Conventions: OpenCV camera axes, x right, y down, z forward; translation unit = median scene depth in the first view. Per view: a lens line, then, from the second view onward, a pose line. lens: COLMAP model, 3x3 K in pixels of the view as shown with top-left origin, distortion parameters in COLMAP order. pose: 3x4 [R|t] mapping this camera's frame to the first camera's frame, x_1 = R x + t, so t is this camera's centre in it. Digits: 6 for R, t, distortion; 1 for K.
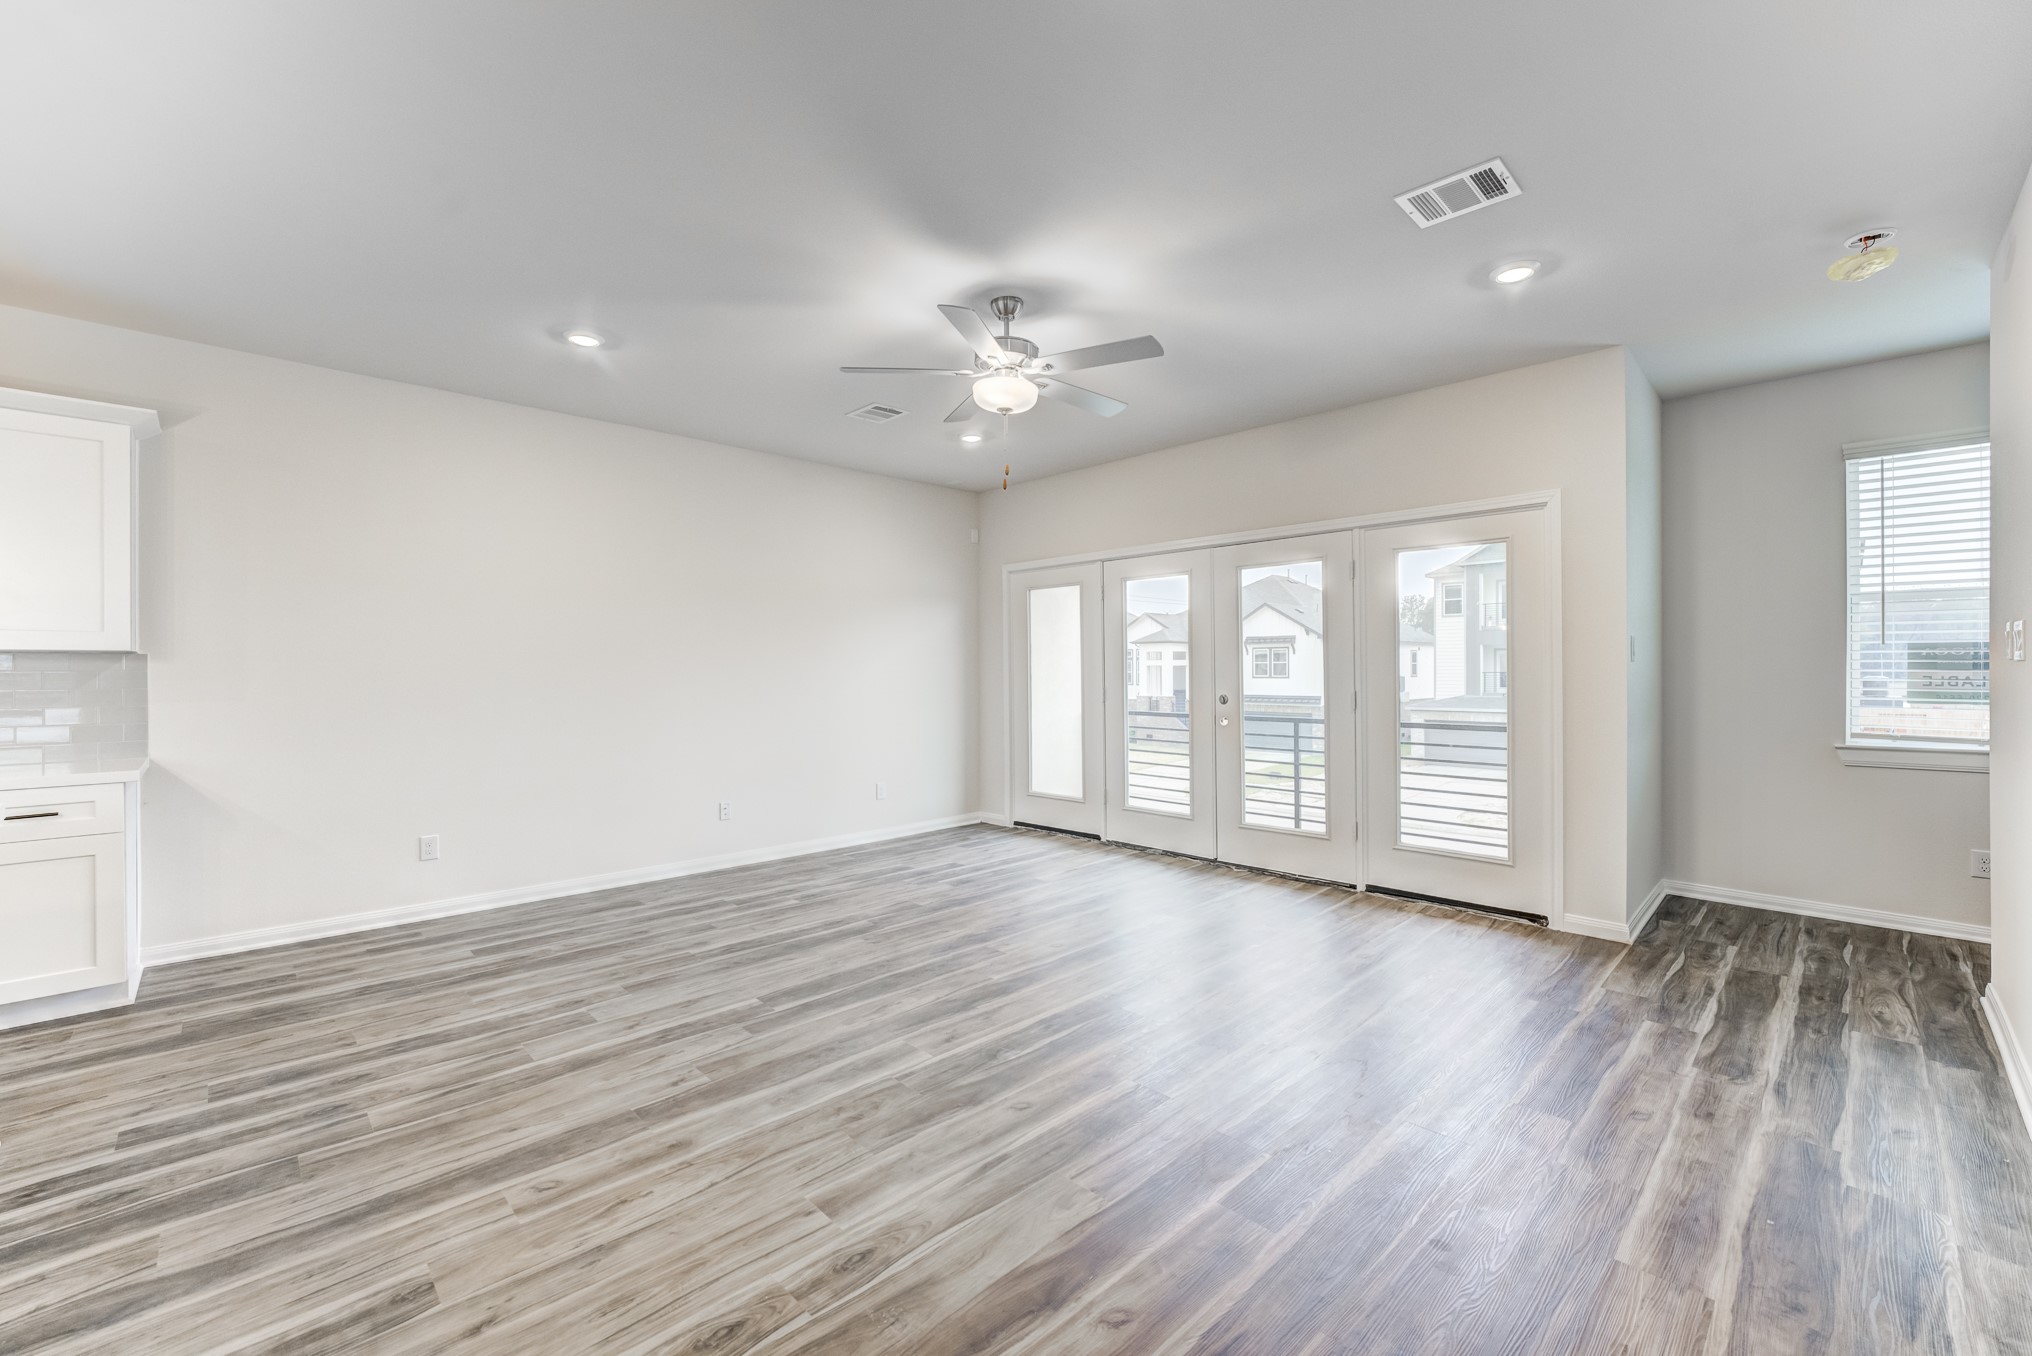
lens RADIAL K [[822.0, 0, 1014.4], [0, 822.0, 669.9], [0, 0, 1]] dist [-0.019413, 0.000176]
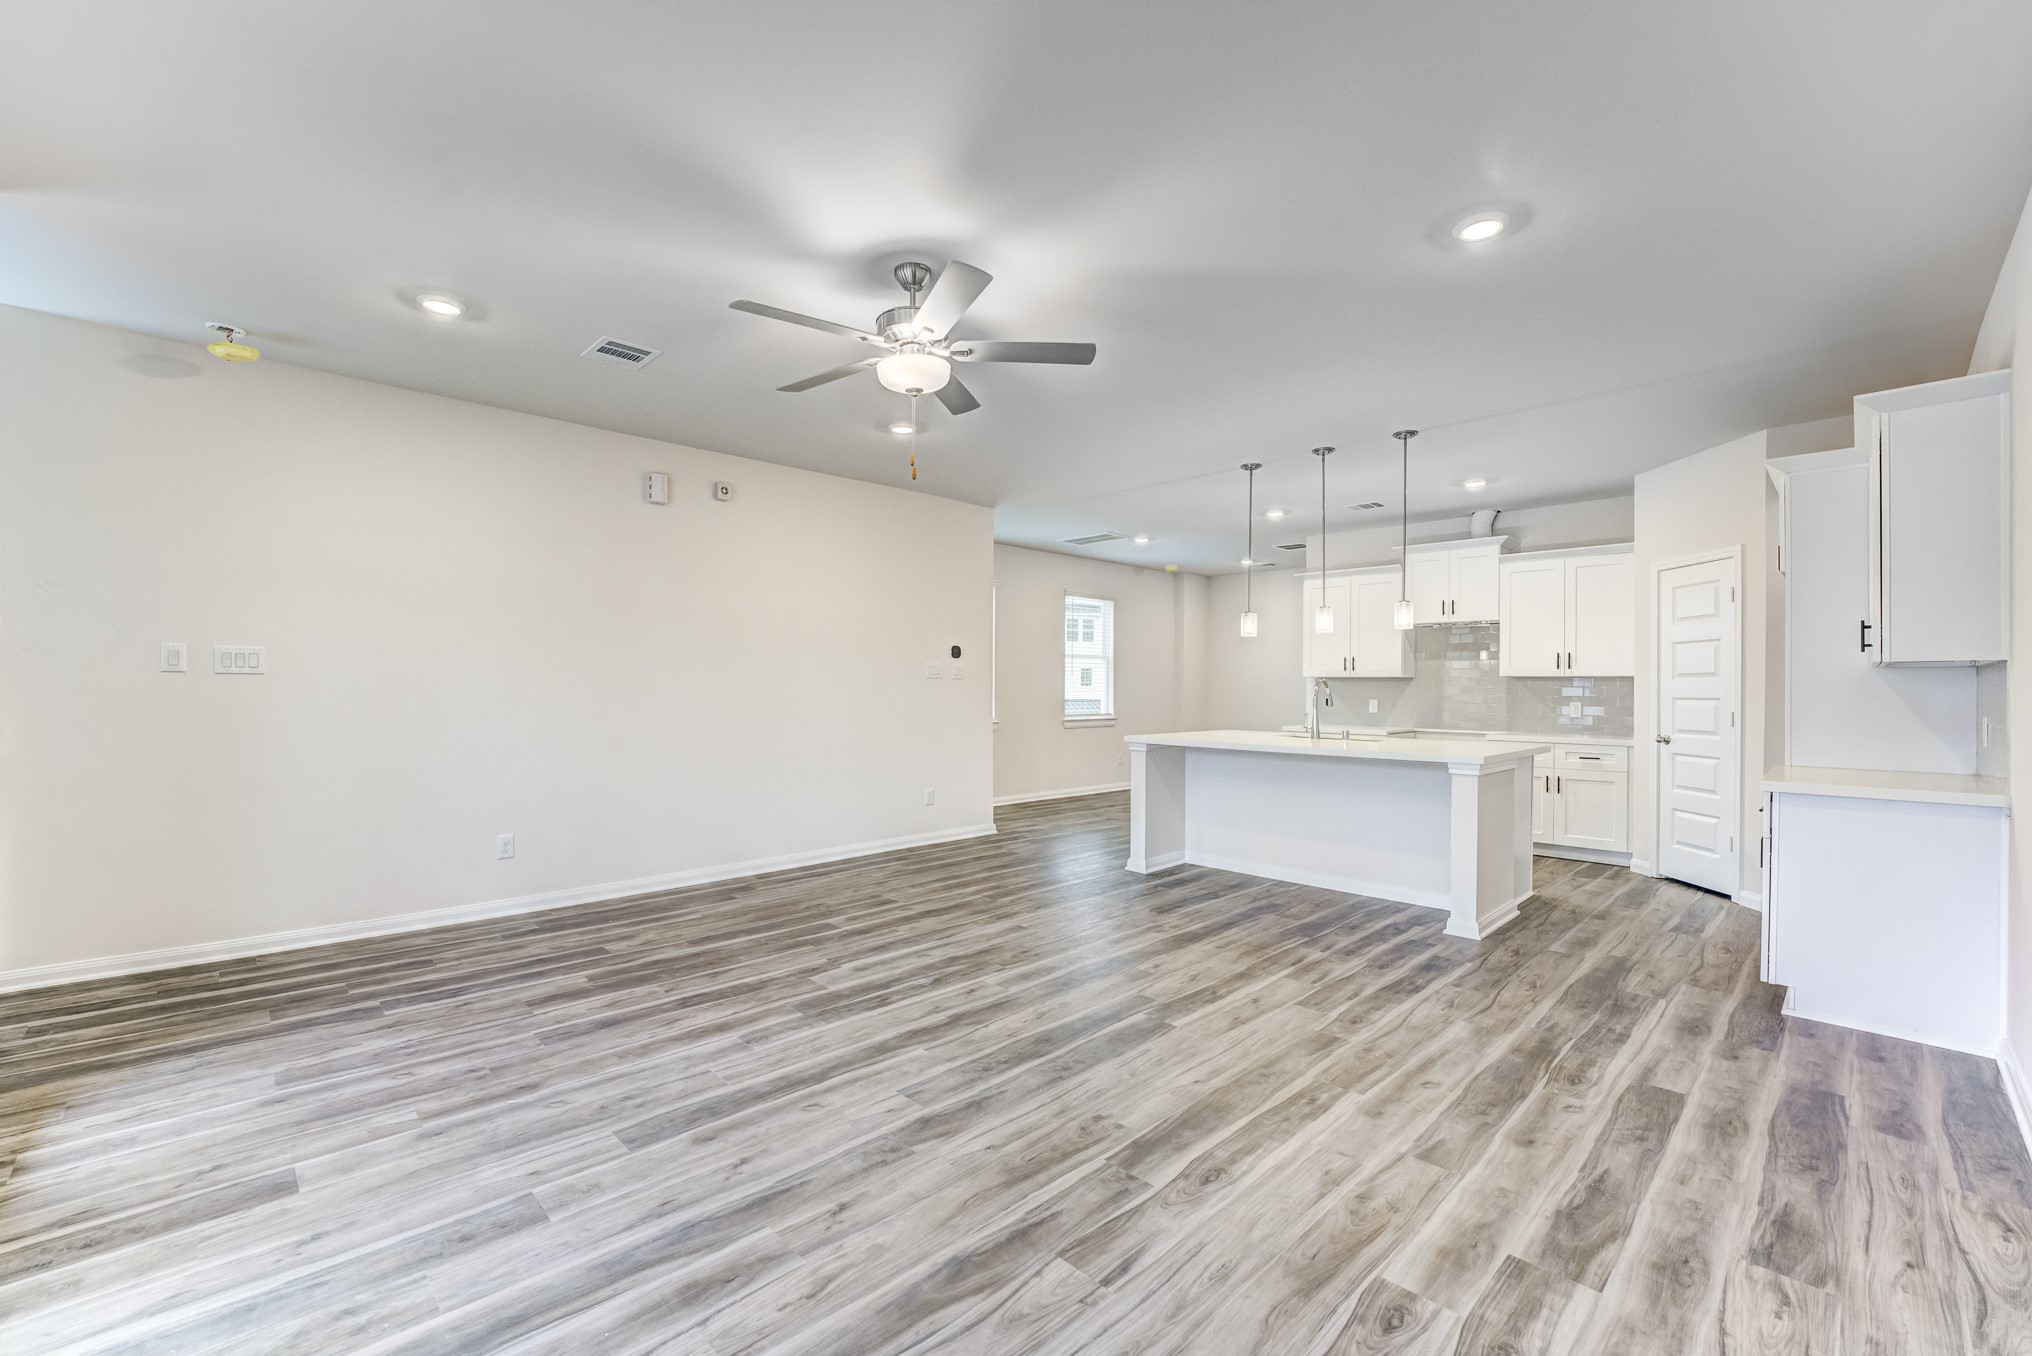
lens RADIAL K [[823.2, 0, 1009.7], [0, 823.2, 689.3], [0, 0, 1]] dist [-0.019416, 0.000022]
pose [[-0.999986, -0.002799, 0.004418, -0.111204], [-0.002793, 0.999995, 0.001411, 0.007523], [-0.004422, 0.001399, -0.999989, 1.750172]]
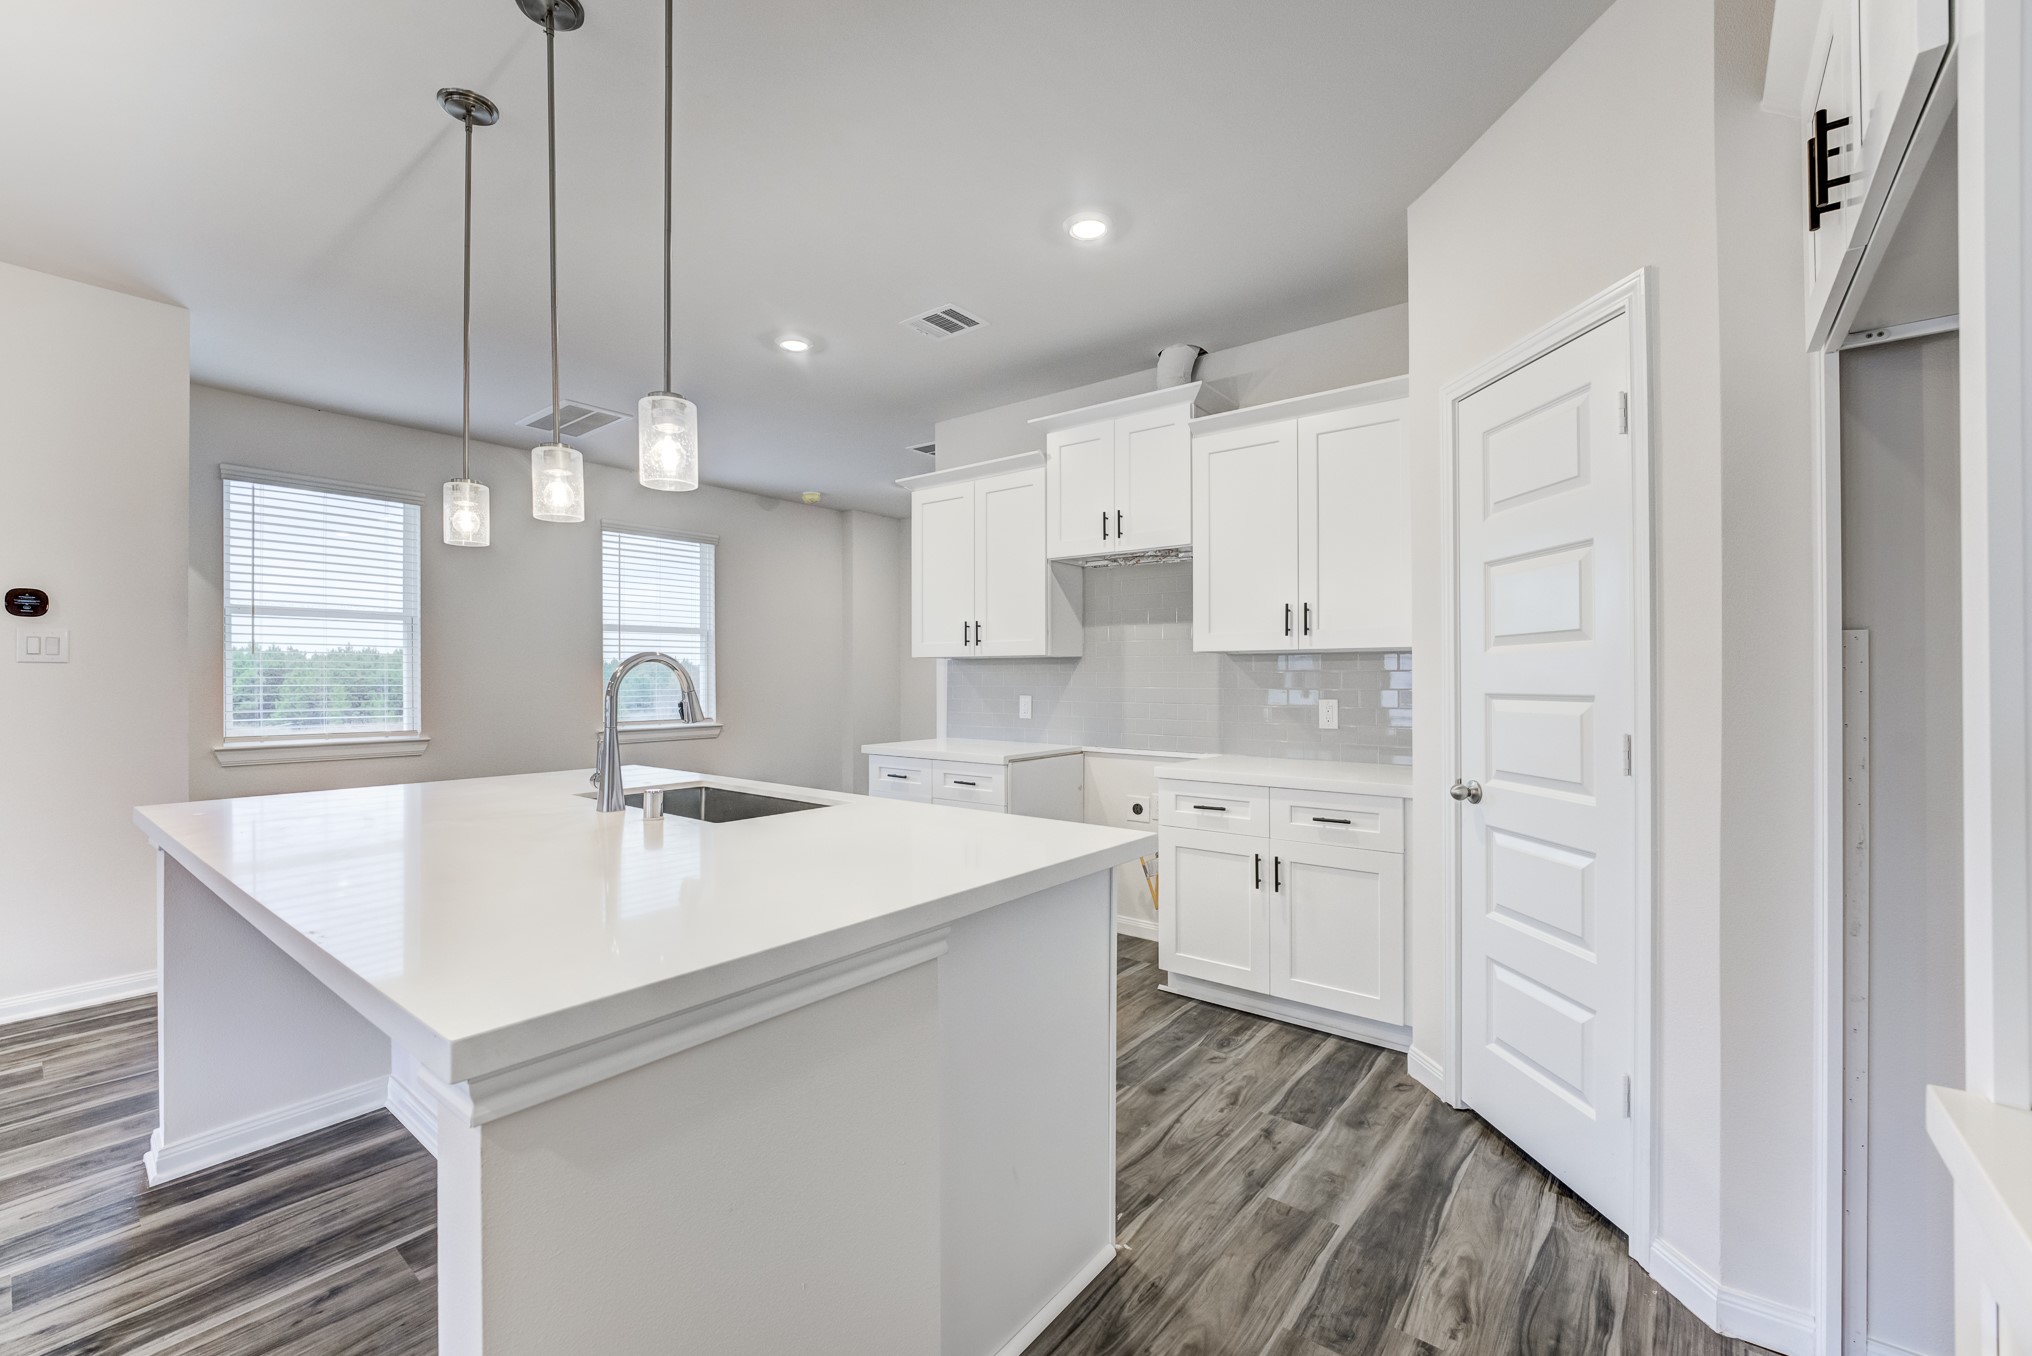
lens RADIAL K [[831.7, 0, 1016.0], [0, 831.7, 678.0], [0, 0, 1]] dist [-0.015613, 0.000165]
pose [[-0.991556, 0.004009, -0.129614, -0.879134], [0.004129, 0.999991, -0.000655, 0.008237], [0.129610, -0.001185, -0.991564, 0.839980]]
